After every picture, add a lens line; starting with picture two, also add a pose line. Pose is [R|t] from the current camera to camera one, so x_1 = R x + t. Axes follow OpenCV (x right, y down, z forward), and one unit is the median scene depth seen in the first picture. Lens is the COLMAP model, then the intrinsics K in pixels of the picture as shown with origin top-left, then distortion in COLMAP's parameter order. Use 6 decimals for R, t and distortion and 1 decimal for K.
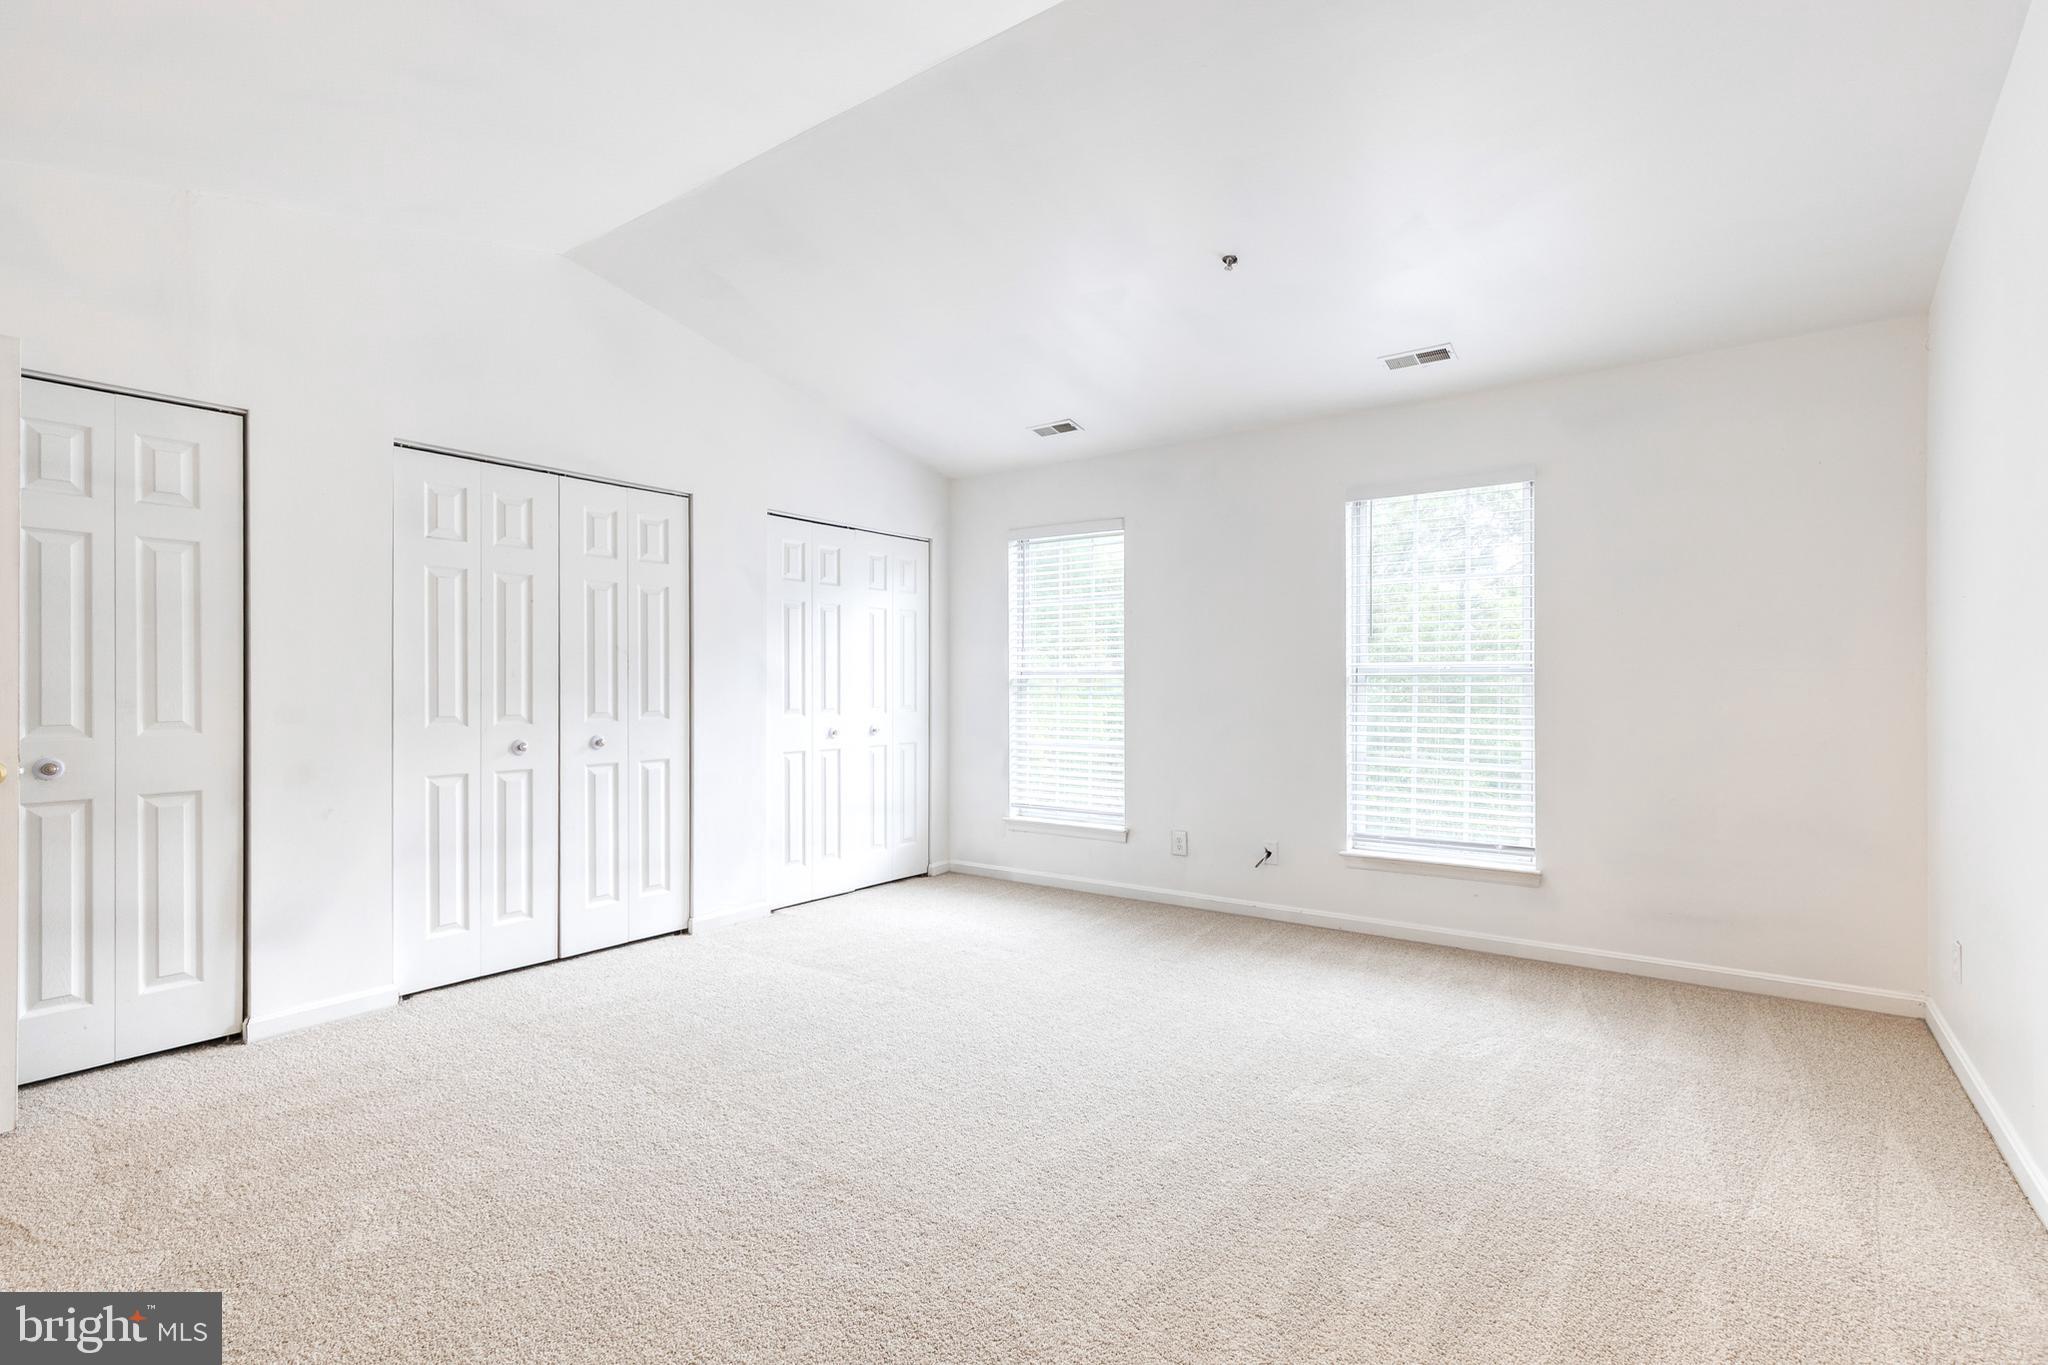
lens RADIAL K [[940.4, 0, 1053.3], [0, 940.4, 687.7], [0, 0, 1]] dist [0.012691, 0.000138]
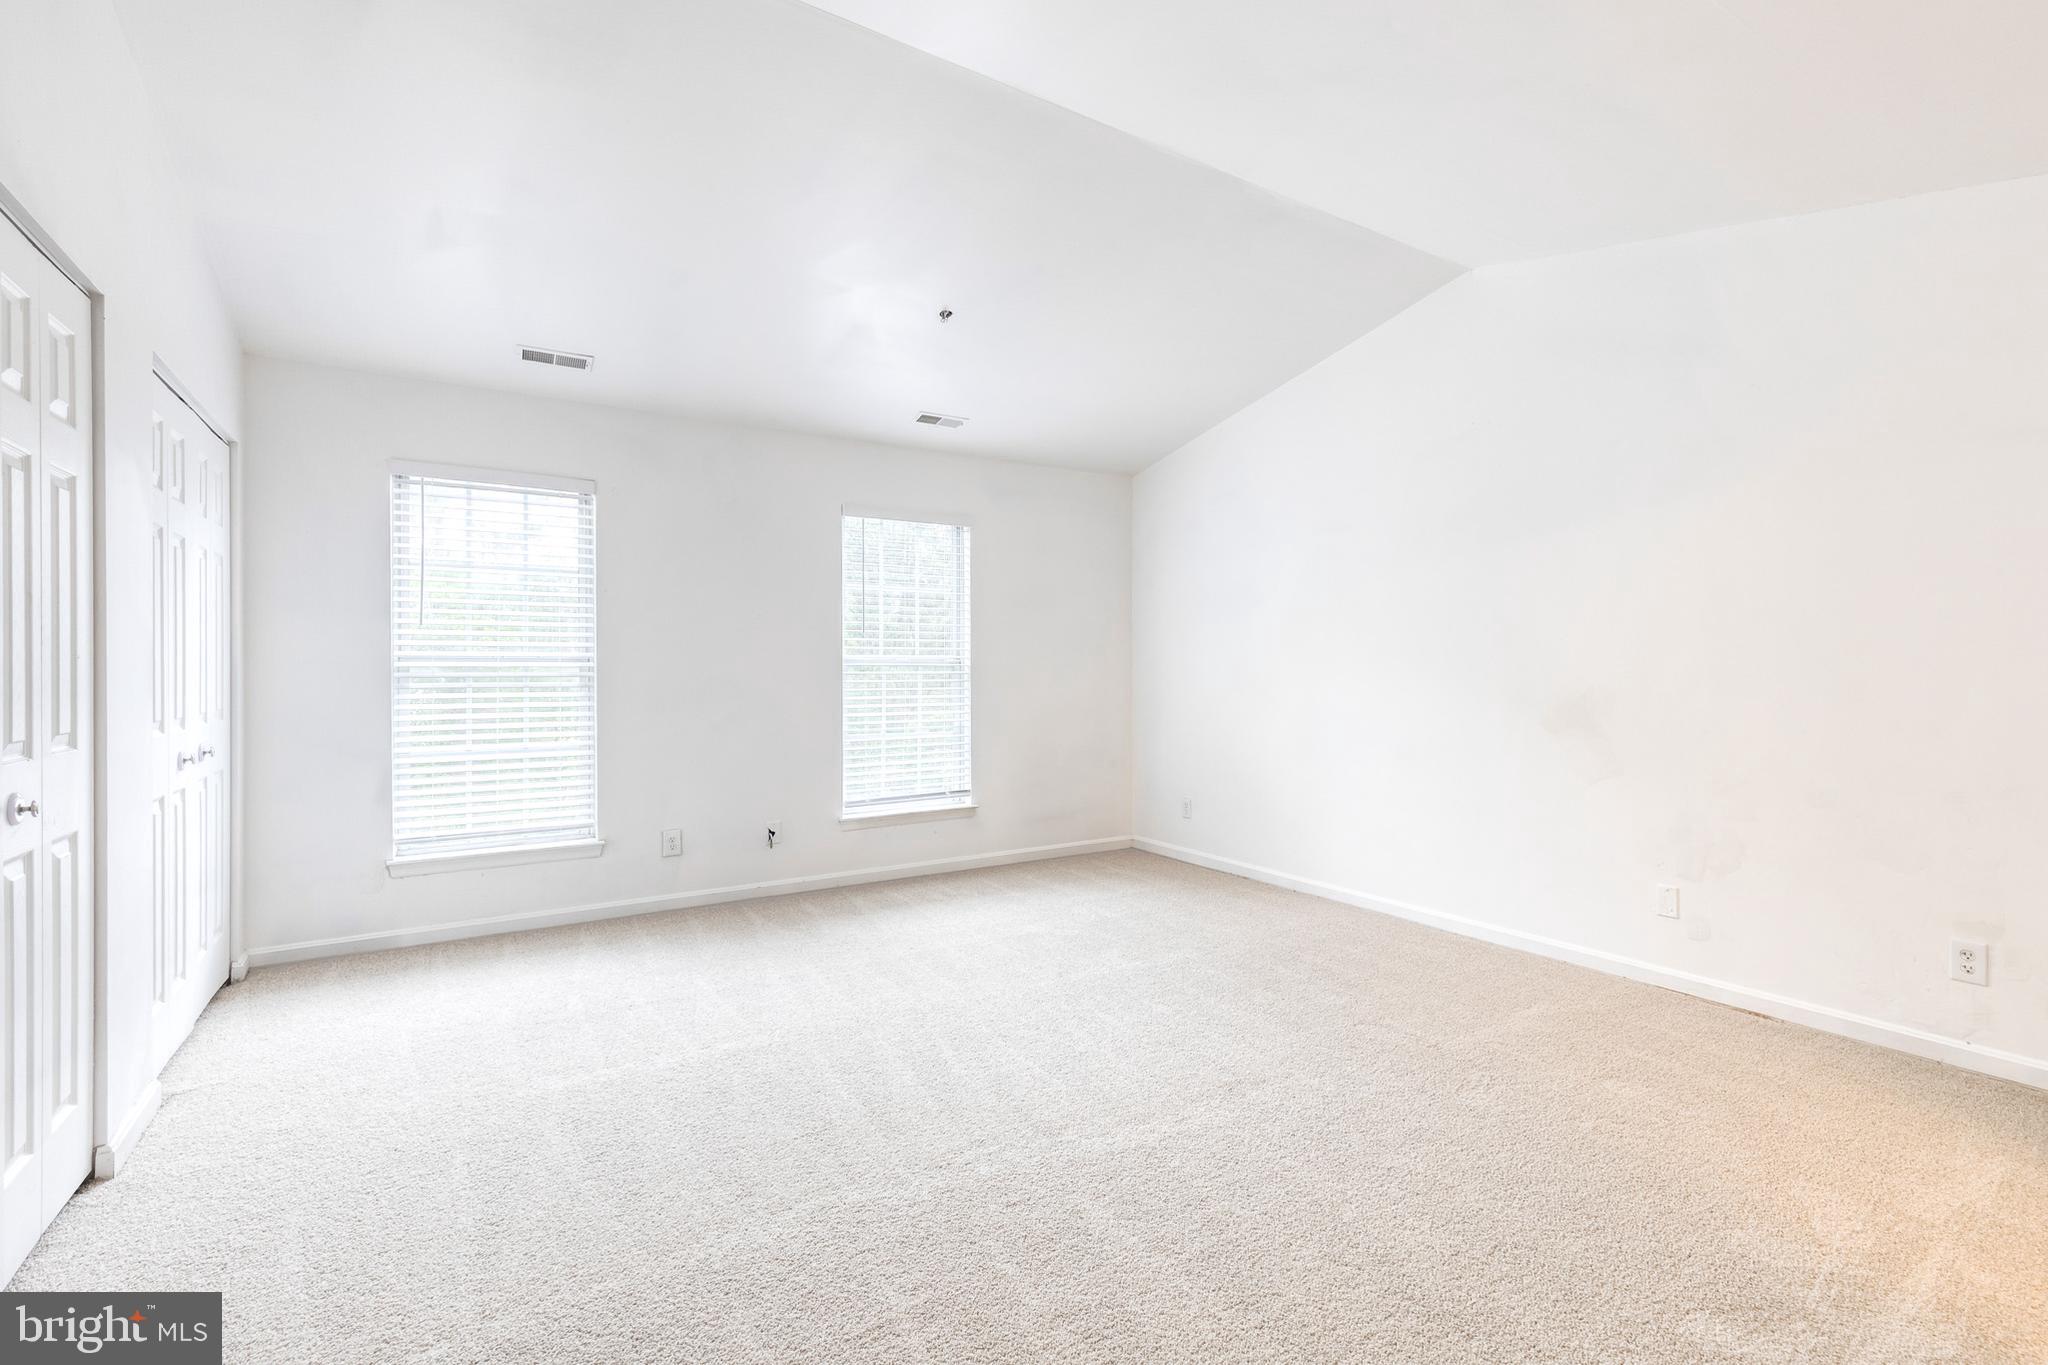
lens RADIAL K [[915.7, 0, 1050.0], [0, 915.7, 682.4], [0, 0, 1]] dist [0.007111, -0.000501]
pose [[0.373965, -0.012948, 0.927352, -0.637288], [0.005673, 0.999916, 0.011674, -0.004153], [-0.927425, 0.000896, 0.374007, 0.344591]]
